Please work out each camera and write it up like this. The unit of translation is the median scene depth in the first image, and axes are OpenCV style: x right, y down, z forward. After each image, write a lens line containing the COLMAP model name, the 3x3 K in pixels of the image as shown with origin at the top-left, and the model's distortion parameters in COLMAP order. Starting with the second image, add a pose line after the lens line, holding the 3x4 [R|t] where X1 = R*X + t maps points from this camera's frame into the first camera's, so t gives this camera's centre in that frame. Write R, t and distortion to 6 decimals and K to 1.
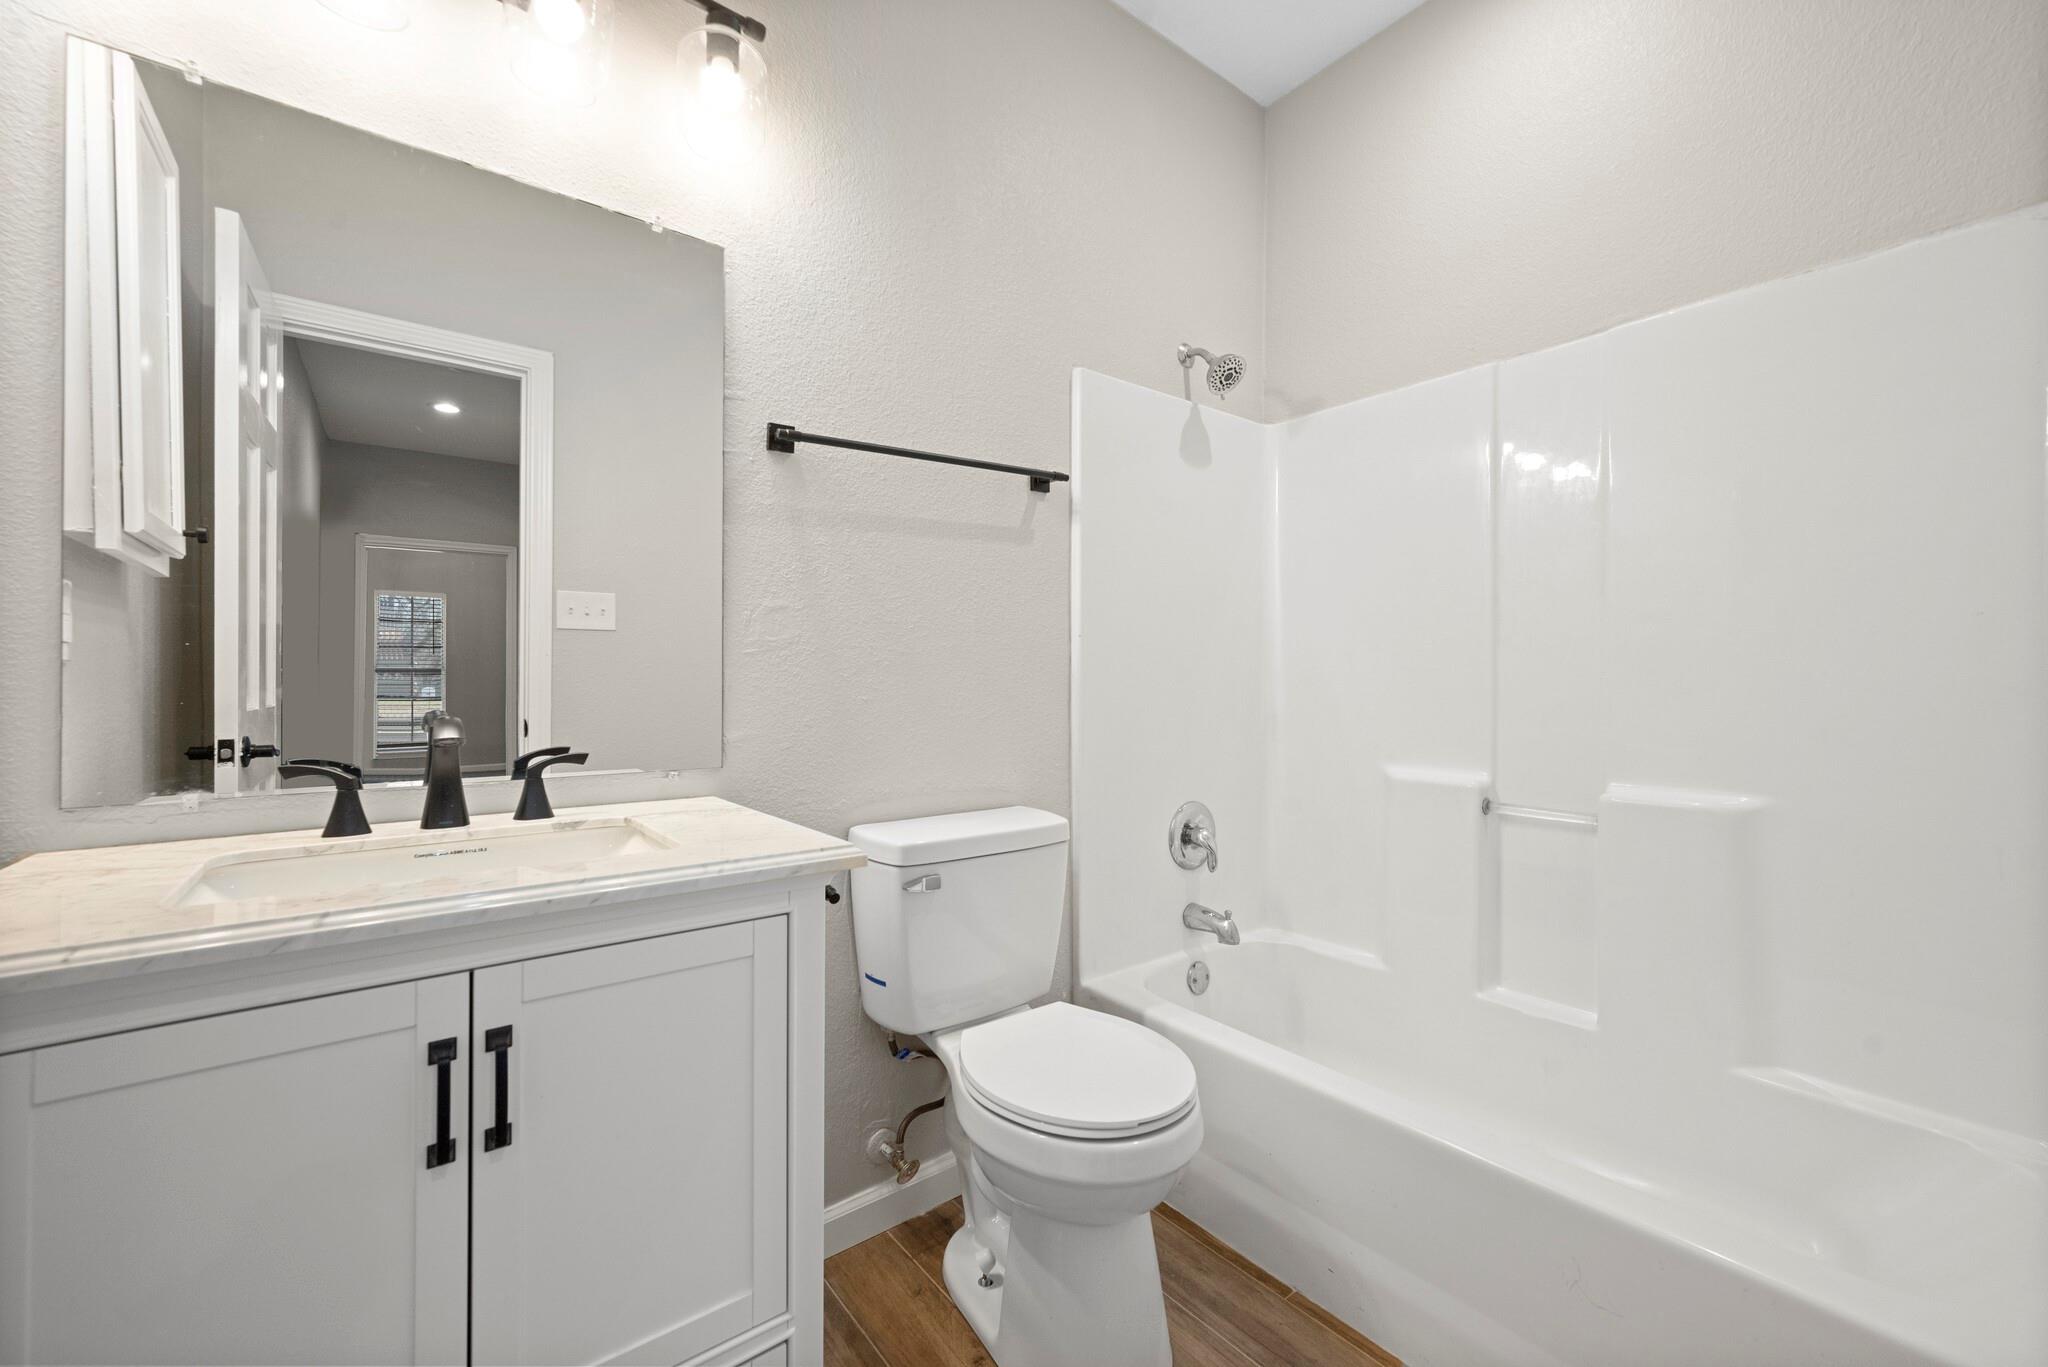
lens RADIAL K [[814.3, 0, 1030.3], [0, 814.3, 684.6], [0, 0, 1]] dist [0.003043, -0.000049]
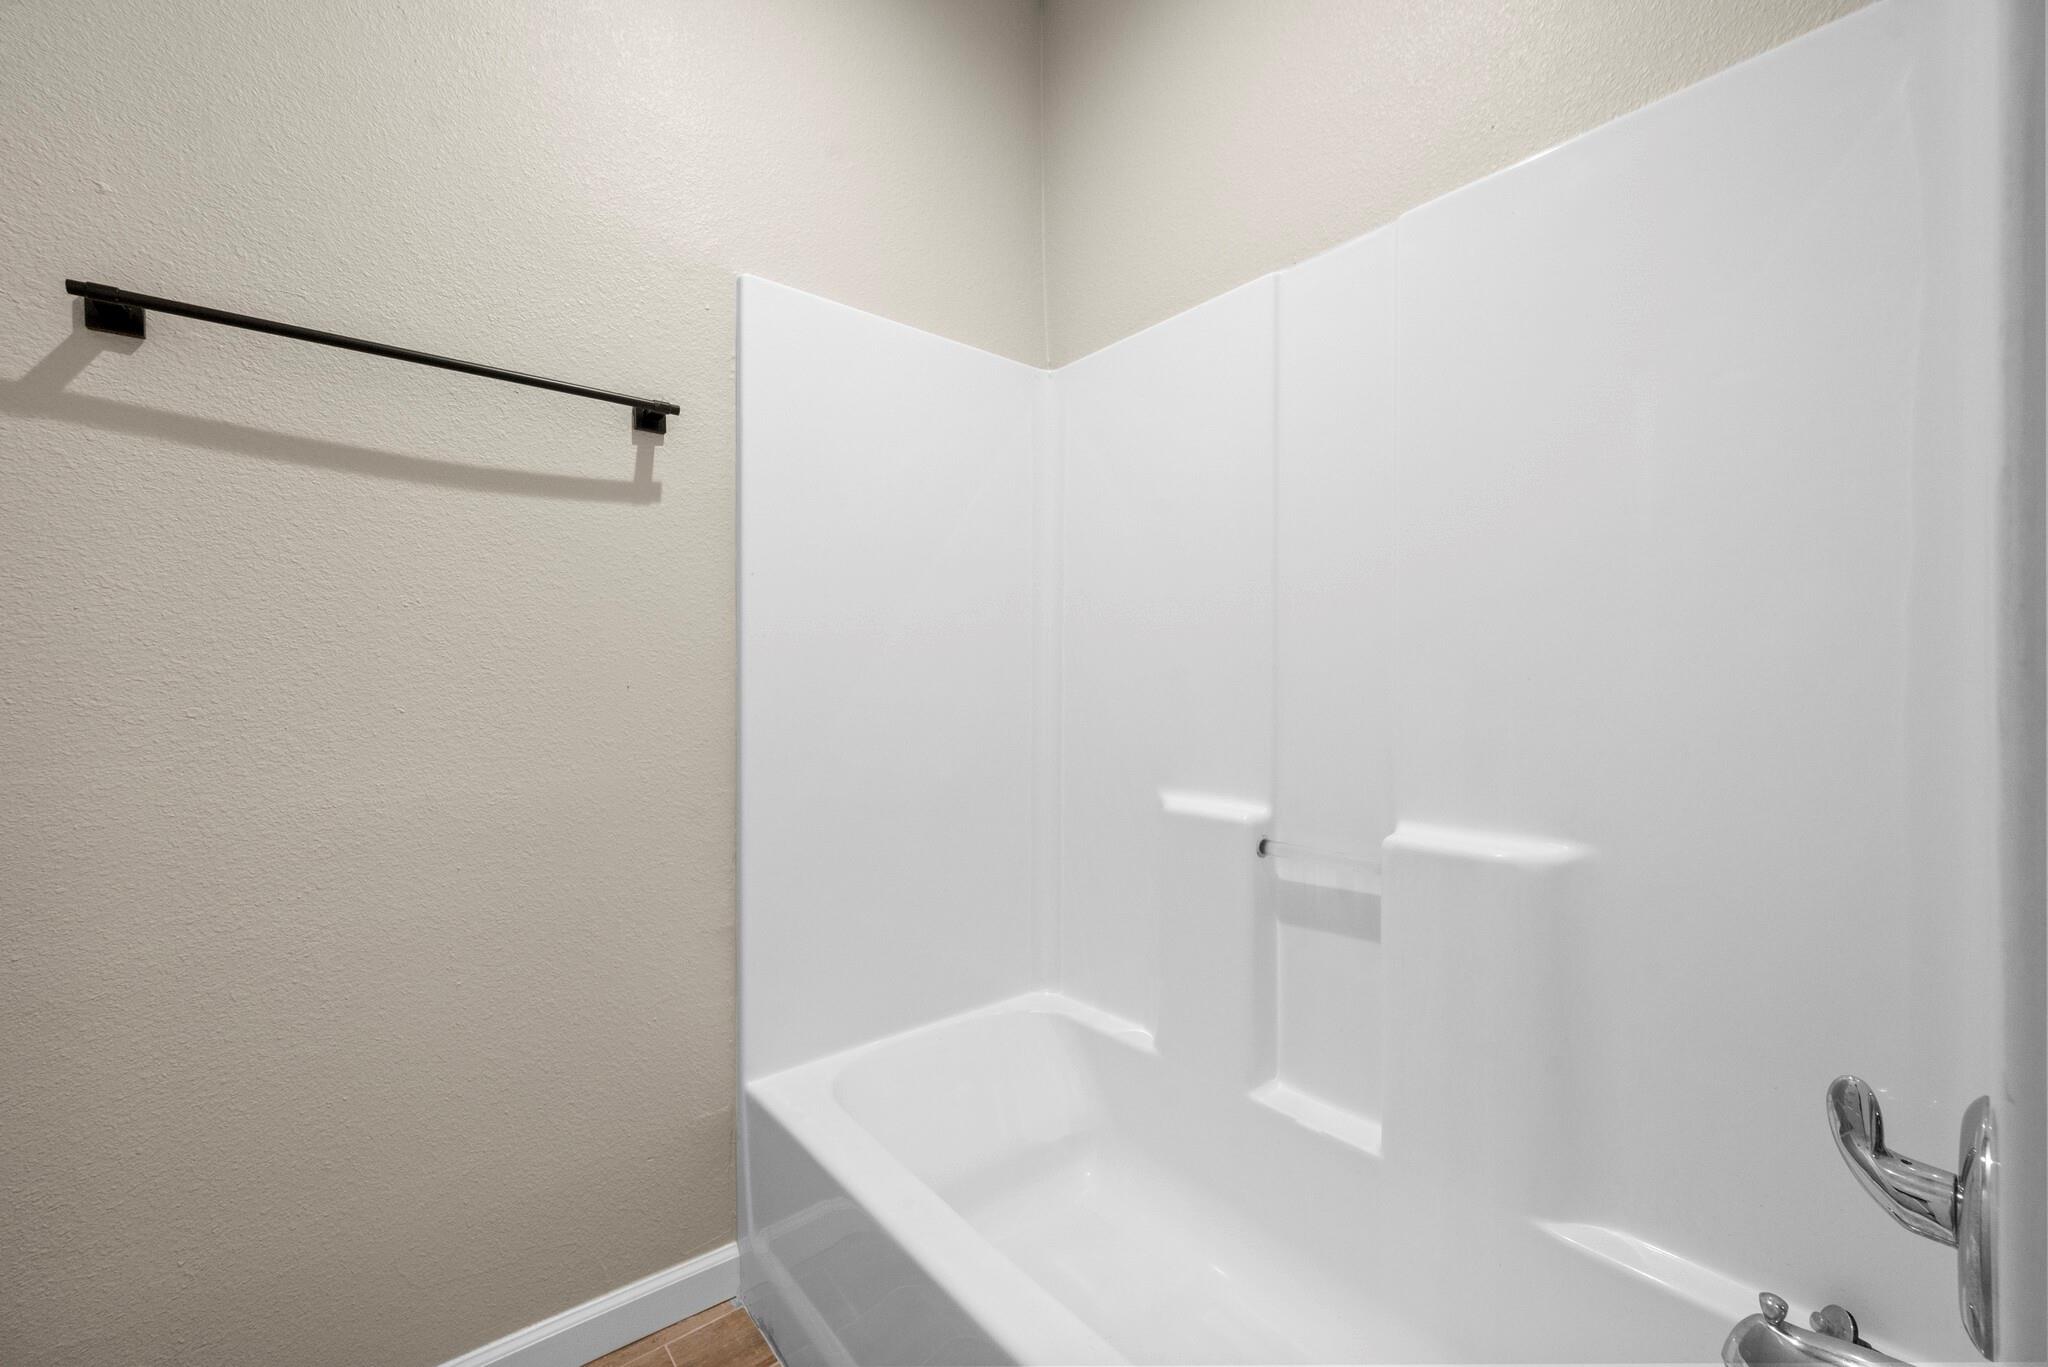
lens RADIAL K [[814.3, 0, 1015.5], [0, 814.3, 693.4], [0, 0, 1]] dist [0.003043, -0.000049]
pose [[0.999179, -0.005234, 0.040162, 0.308891], [0.005184, 0.999986, 0.001341, 0.000916], [-0.040168, -0.001132, 0.999192, 0.253994]]
